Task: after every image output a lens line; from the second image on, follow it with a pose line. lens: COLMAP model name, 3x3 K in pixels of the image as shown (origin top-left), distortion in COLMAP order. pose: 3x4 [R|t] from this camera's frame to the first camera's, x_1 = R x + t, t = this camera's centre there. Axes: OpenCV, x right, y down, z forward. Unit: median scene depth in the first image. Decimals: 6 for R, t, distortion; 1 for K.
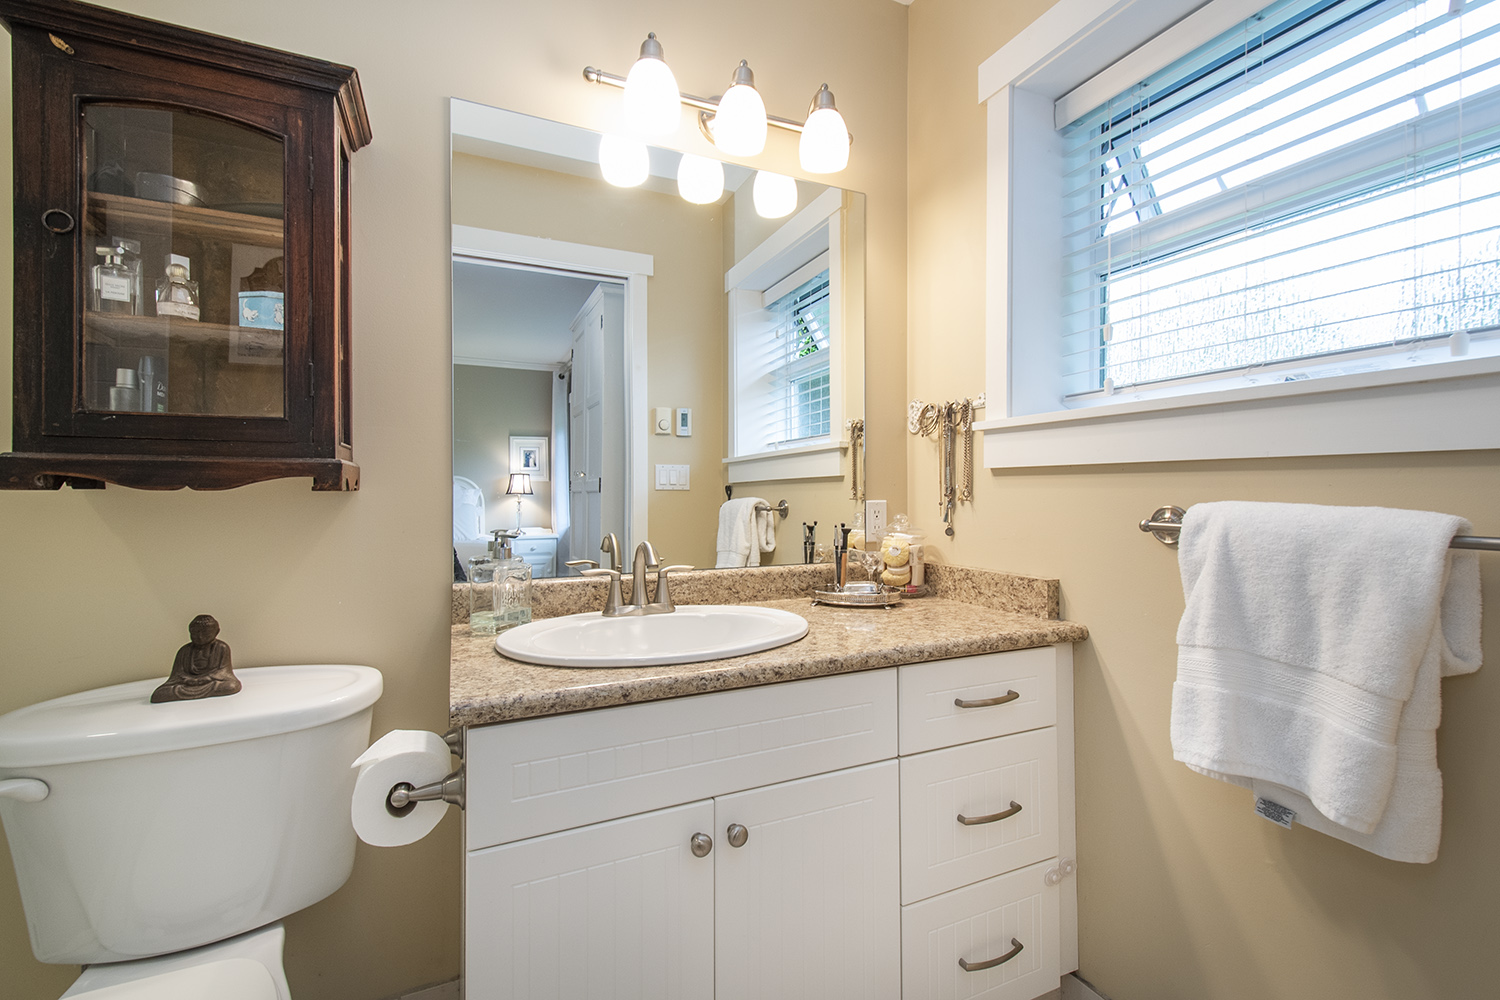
lens RADIAL K [[652.2, 0, 752.3], [0, 652.2, 496.2], [0, 0, 1]] dist [0.020319, -0.008269]
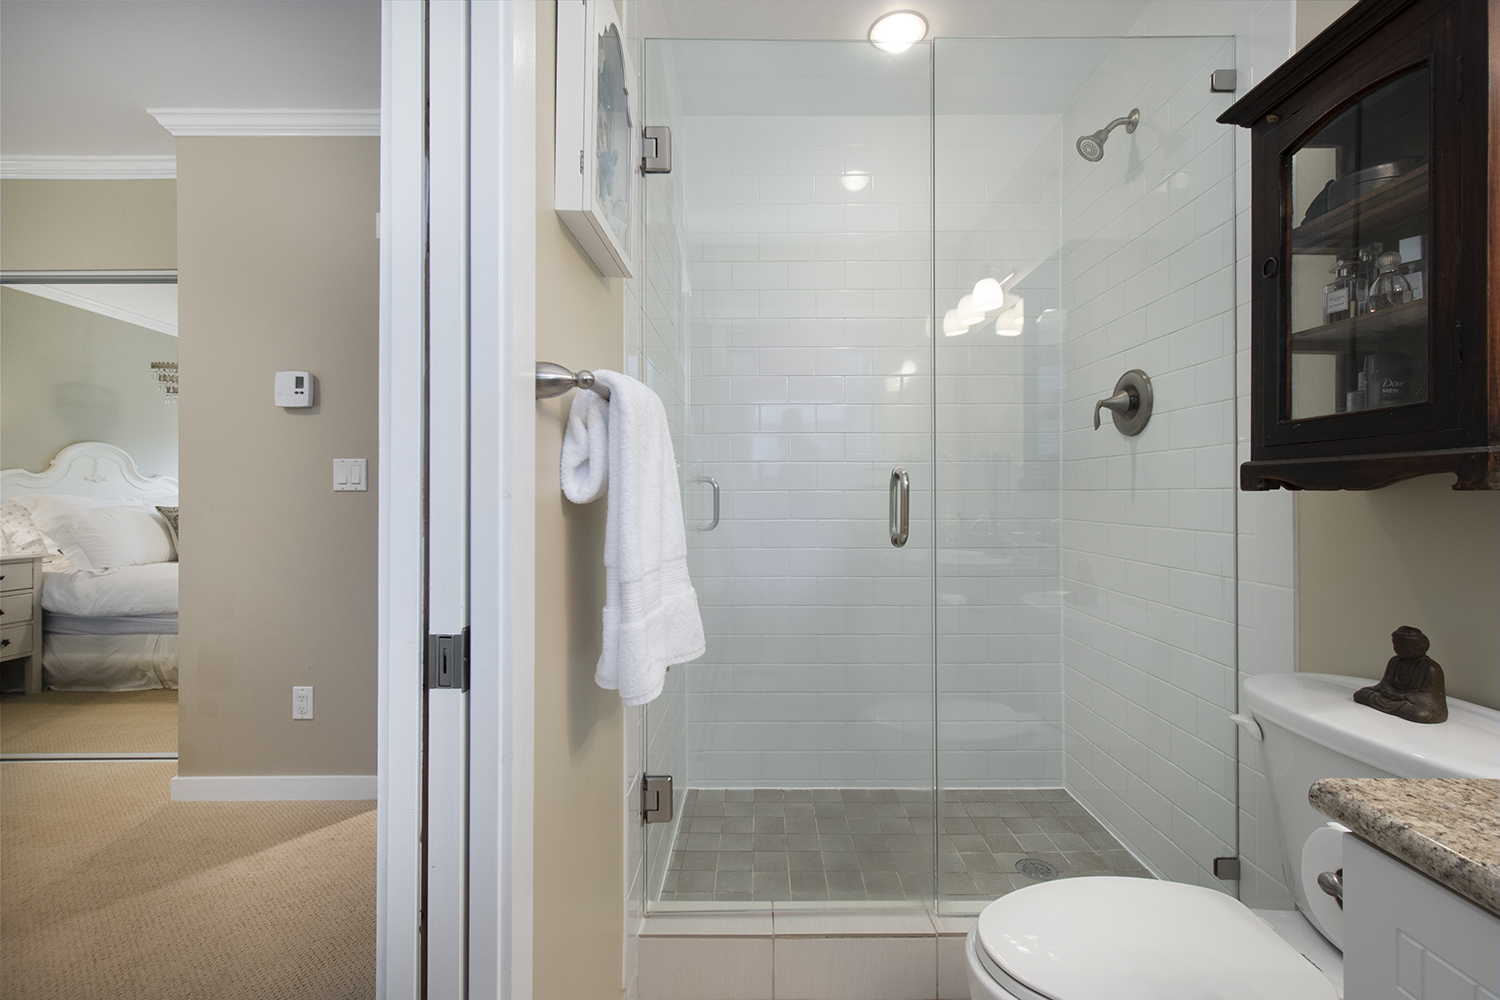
lens RADIAL K [[652.2, 0, 757.2], [0, 652.2, 493.0], [0, 0, 1]] dist [0.020319, -0.008269]
pose [[-0.427177, 0.001765, -0.904166, 0.390462], [0.002243, 0.999997, 0.000893, -0.007663], [0.904165, -0.001647, -0.427180, 0.600819]]
